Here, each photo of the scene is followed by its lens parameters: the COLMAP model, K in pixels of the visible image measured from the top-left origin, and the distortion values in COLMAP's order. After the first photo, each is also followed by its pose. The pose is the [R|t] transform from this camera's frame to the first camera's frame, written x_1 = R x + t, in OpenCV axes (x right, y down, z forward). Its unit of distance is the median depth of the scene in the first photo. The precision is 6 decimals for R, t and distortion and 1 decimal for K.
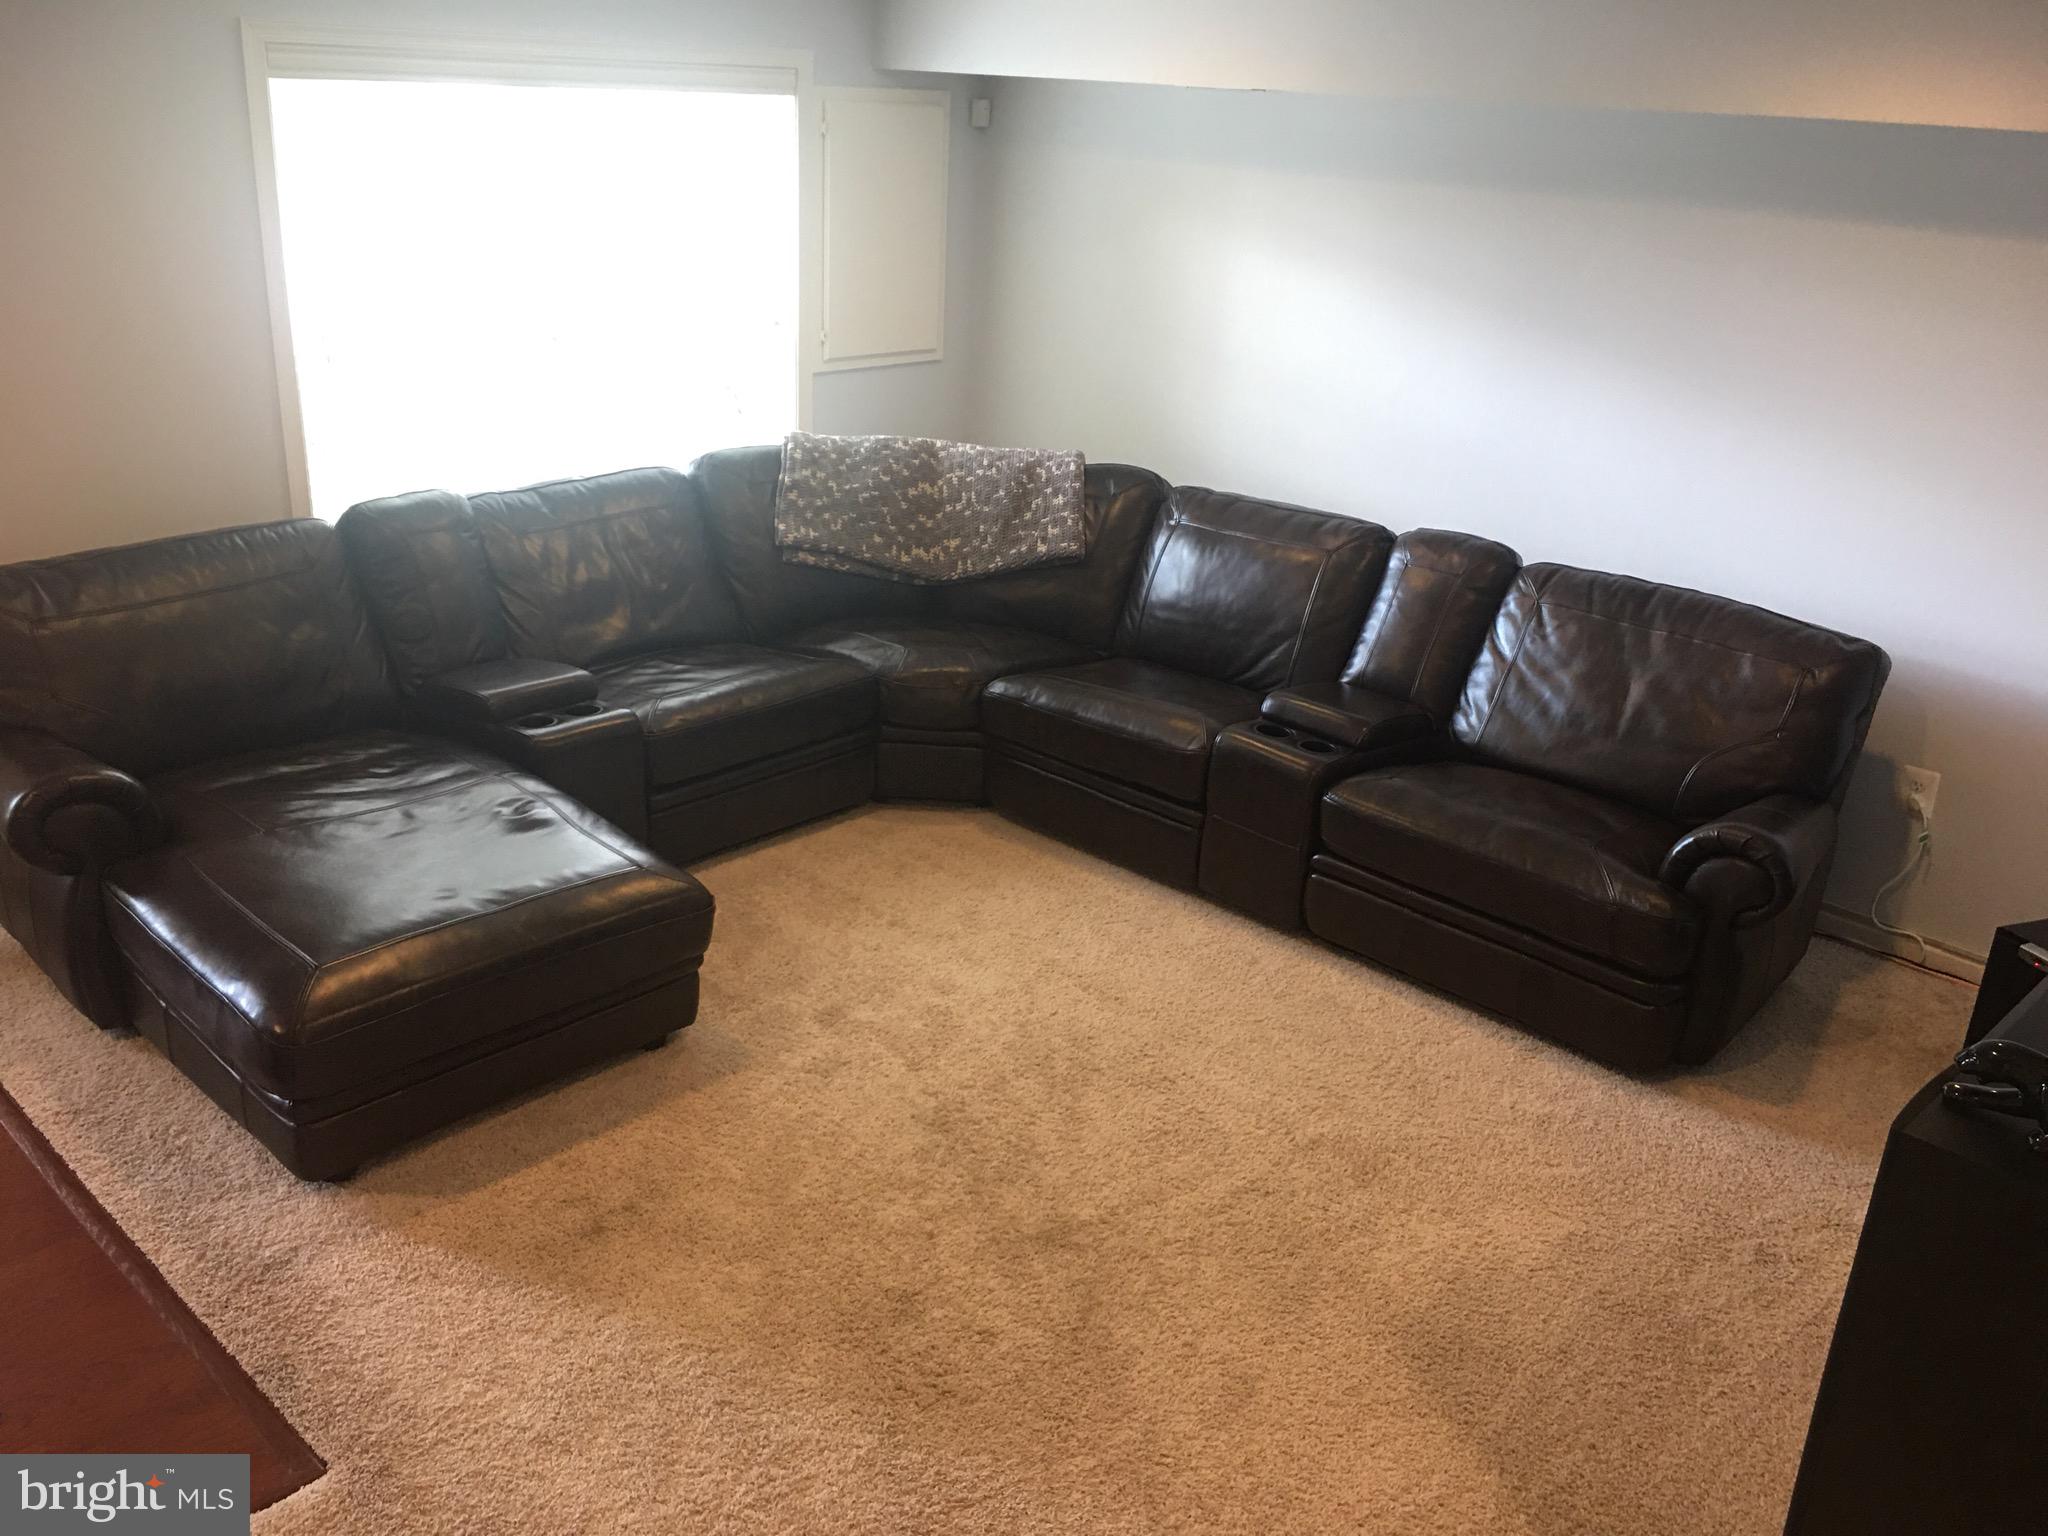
lens RADIAL K [[1744.1, 0, 1024.0], [0, 1744.1, 768.0], [0, 0, 1]] dist [0.064434, -0.223950]
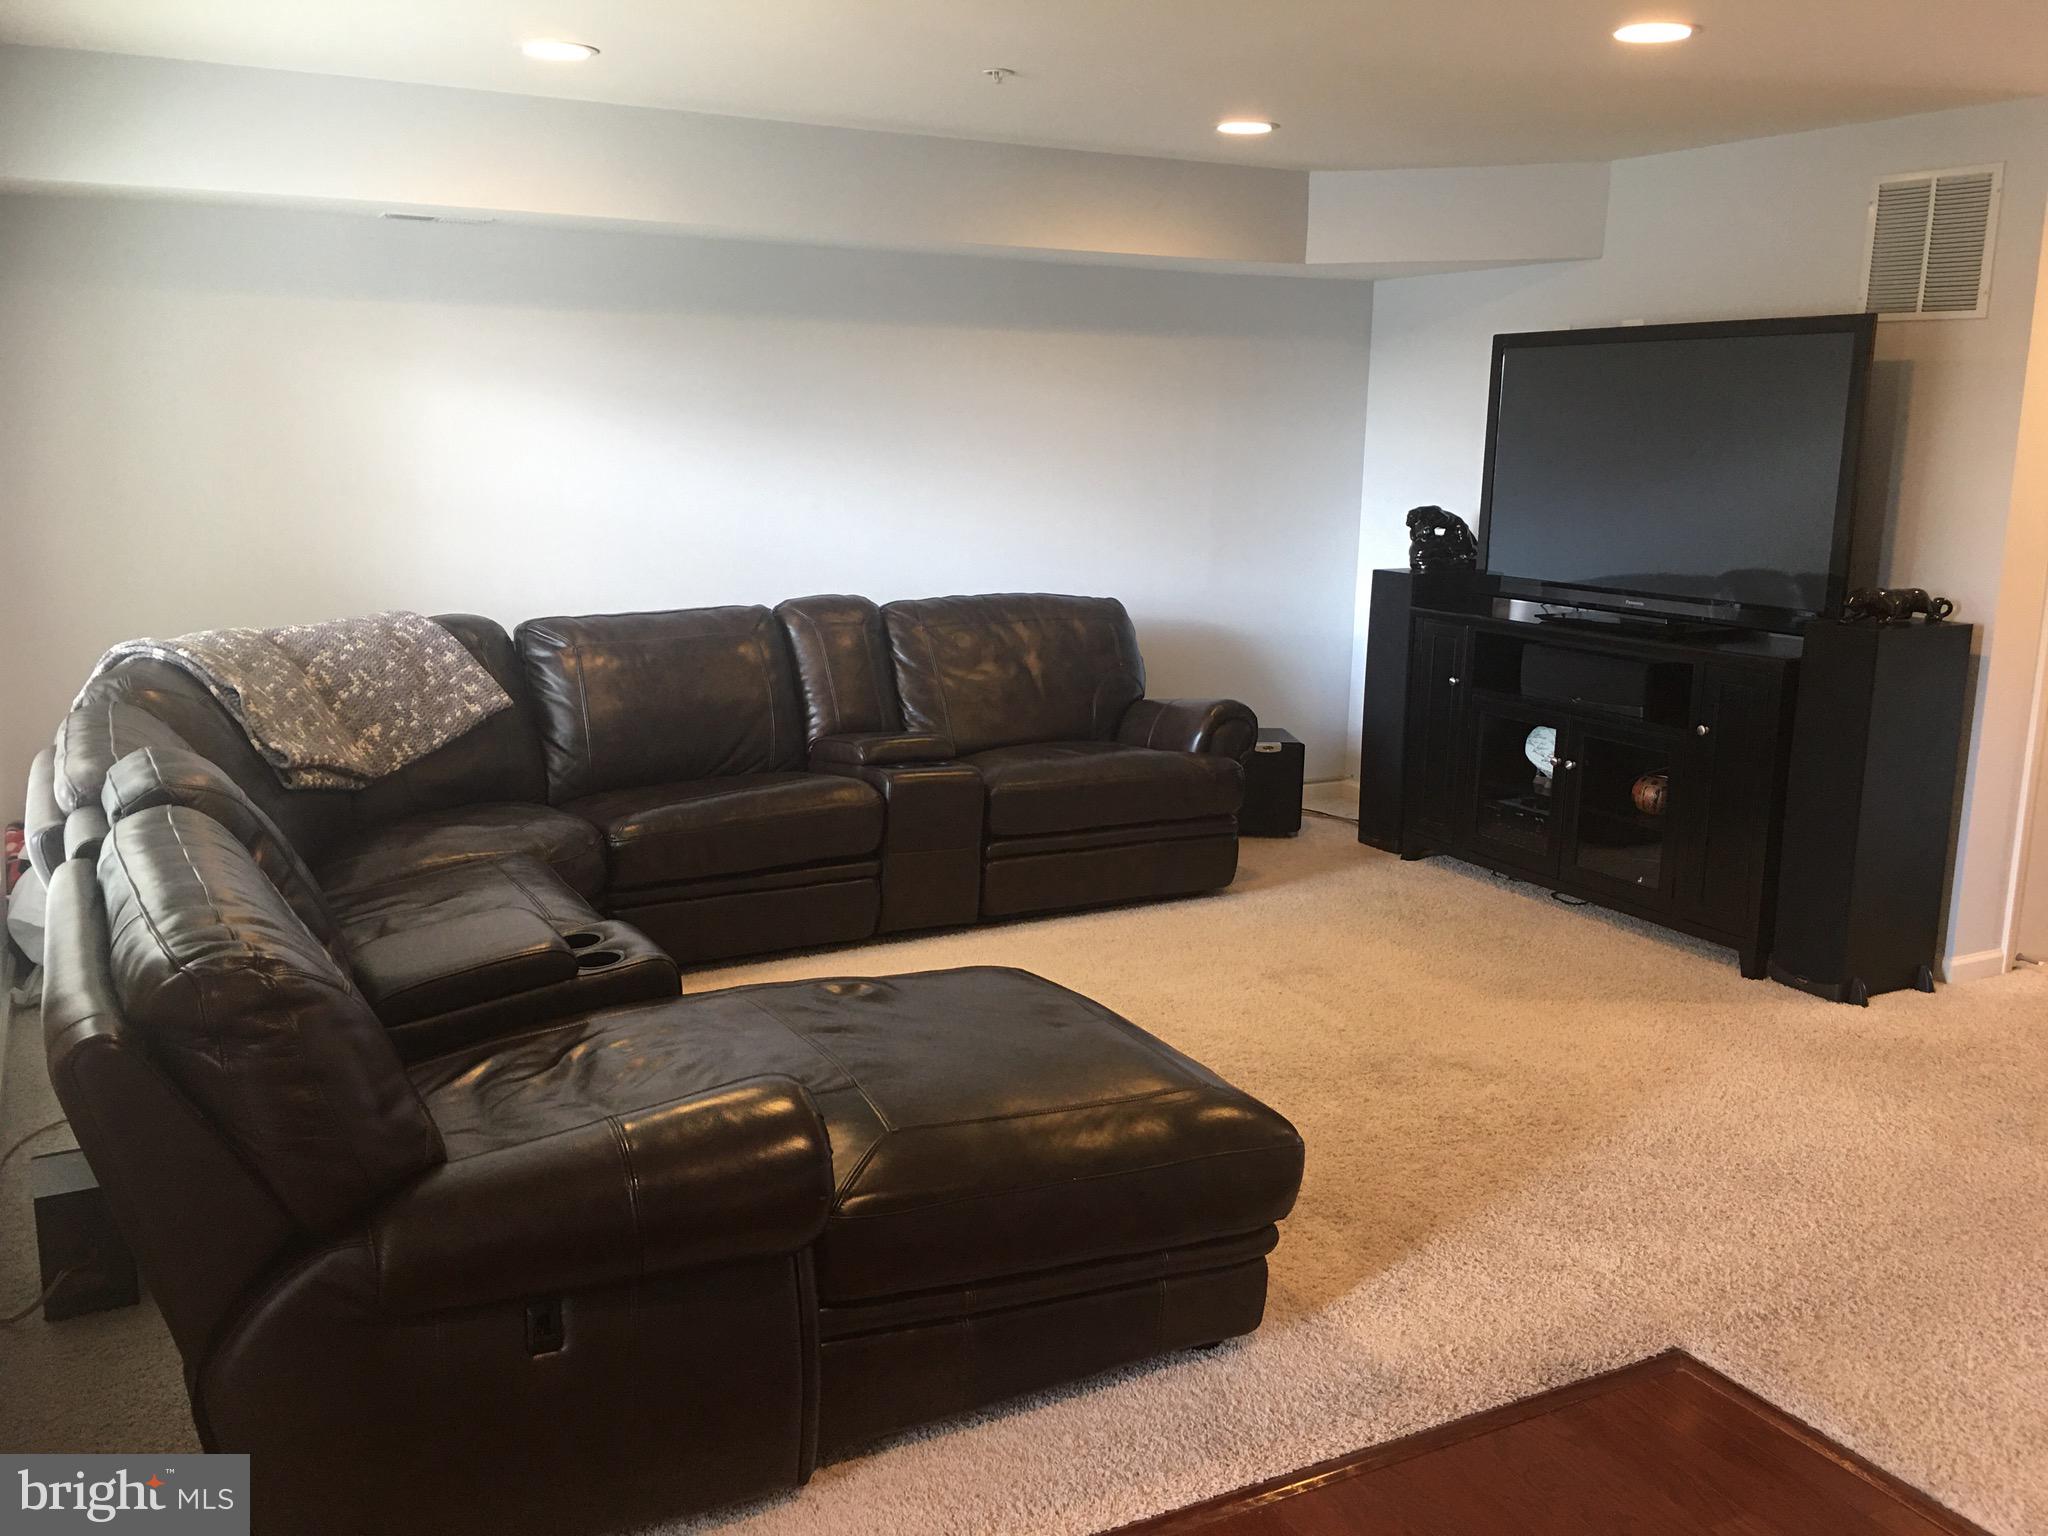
lens RADIAL K [[1763.5, 0, 1024.0], [0, 1763.5, 768.0], [0, 0, 1]] dist [0.065679, -0.060195]
pose [[0.292379, -0.226680, 0.929048, -0.751839], [0.343396, 0.931592, 0.119231, -0.109024], [-0.892521, 0.284171, 0.350219, 0.442503]]
